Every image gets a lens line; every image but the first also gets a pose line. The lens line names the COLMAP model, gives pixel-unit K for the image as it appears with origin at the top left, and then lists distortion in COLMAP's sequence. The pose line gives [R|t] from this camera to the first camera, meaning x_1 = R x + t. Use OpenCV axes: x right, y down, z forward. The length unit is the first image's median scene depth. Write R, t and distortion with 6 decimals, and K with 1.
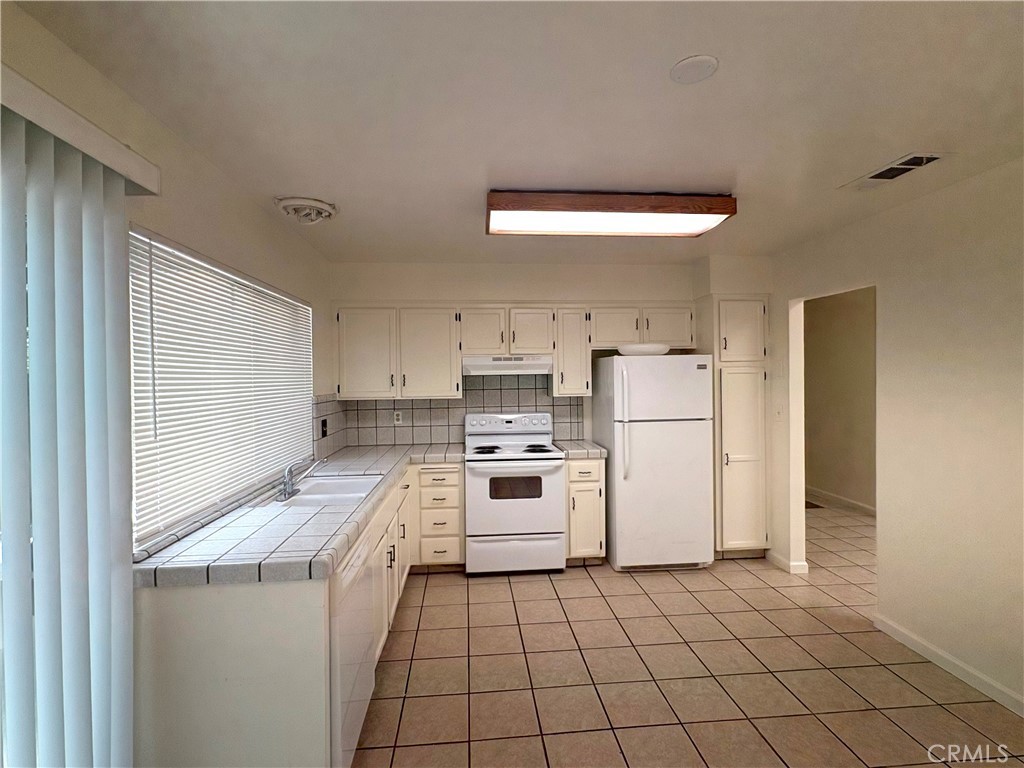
lens RADIAL K [[473.3, 0, 505.5], [0, 473.3, 382.6], [0, 0, 1]] dist [-0.000702, 0.000167]
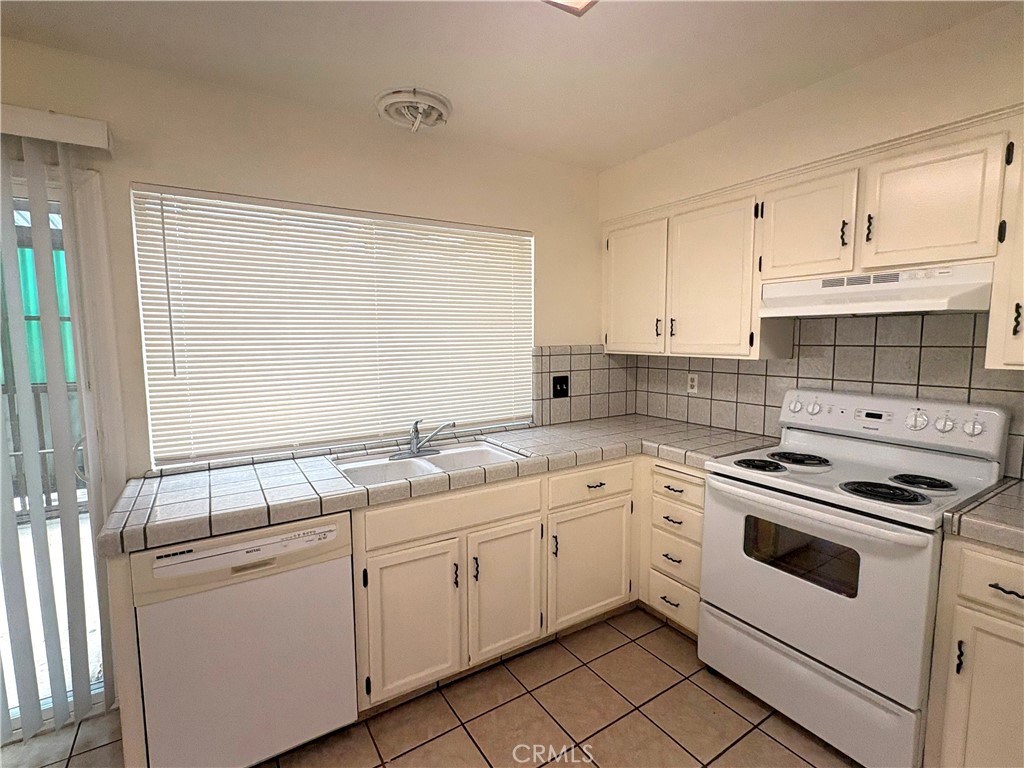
lens RADIAL K [[473.3, 0, 513.0], [0, 473.3, 381.5], [0, 0, 1]] dist [-0.000702, 0.000167]
pose [[0.477109, 0.095124, -0.873681, 0.257715], [-0.008208, 0.994564, 0.103803, 0.003169], [0.878806, -0.042354, 0.475296, 0.481512]]
